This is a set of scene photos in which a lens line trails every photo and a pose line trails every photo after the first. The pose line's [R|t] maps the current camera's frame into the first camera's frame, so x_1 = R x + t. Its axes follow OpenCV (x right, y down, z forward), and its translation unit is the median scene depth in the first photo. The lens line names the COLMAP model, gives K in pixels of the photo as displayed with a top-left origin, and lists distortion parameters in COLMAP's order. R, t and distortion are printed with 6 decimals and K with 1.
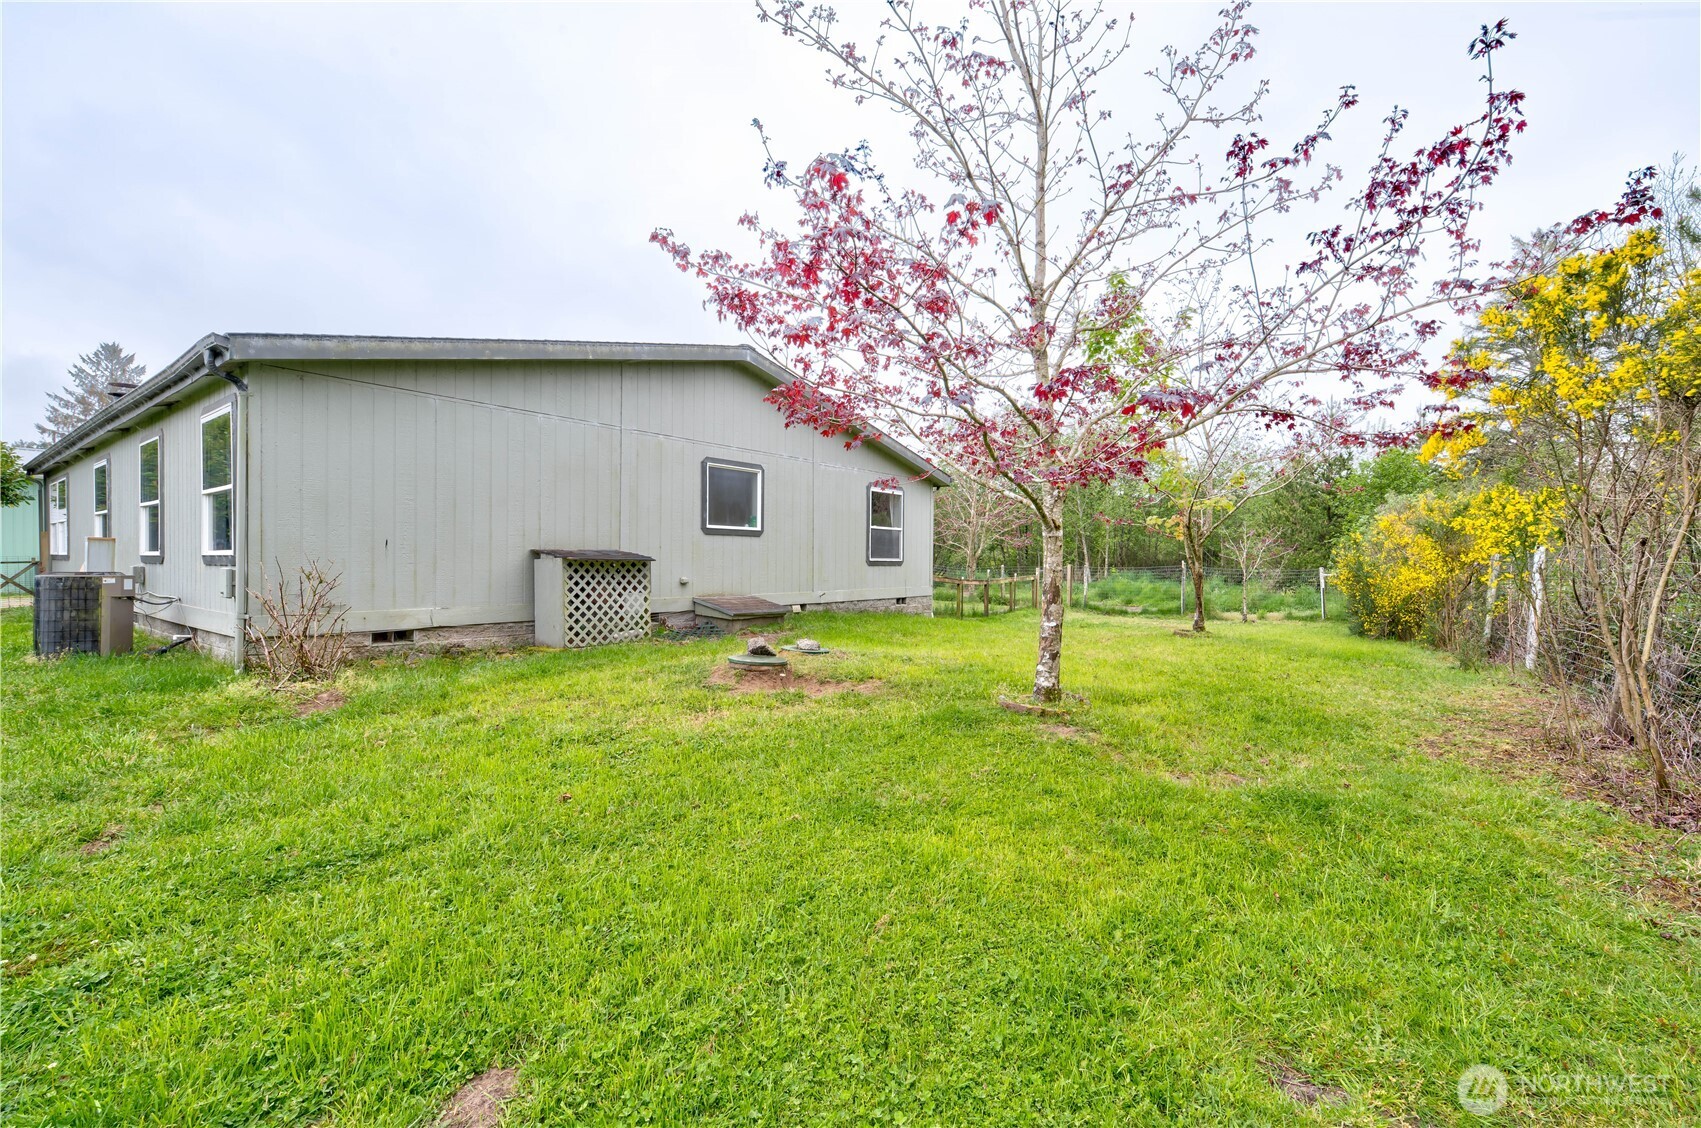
lens RADIAL K [[726.8, 0, 843.1], [0, 726.8, 565.7], [0, 0, 1]] dist [0.000585, -0.001252]
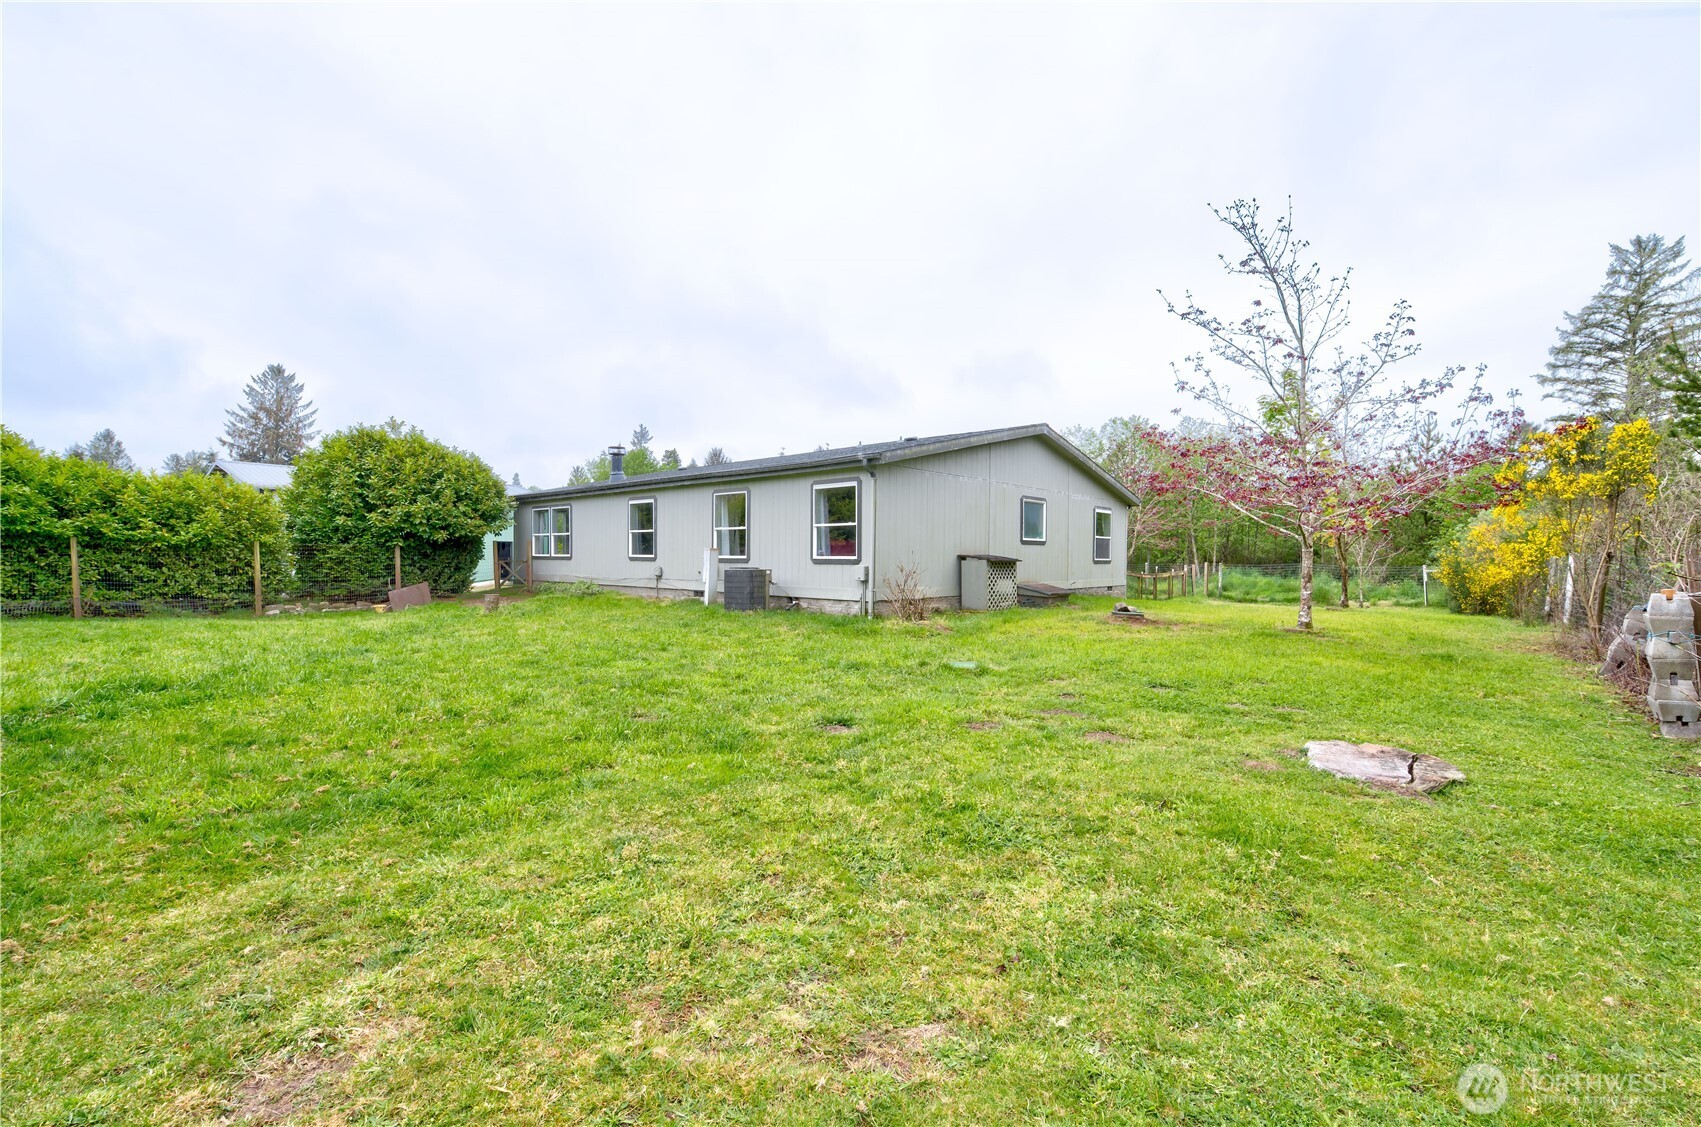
lens RADIAL K [[726.8, 0, 842.3], [0, 726.8, 564.4], [0, 0, 1]] dist [0.000585, -0.001252]
pose [[0.996948, 0.001043, -0.078062, -0.345140], [-0.000798, 0.999995, 0.003169, -0.002449], [0.078065, -0.003097, 0.996943, -0.465270]]
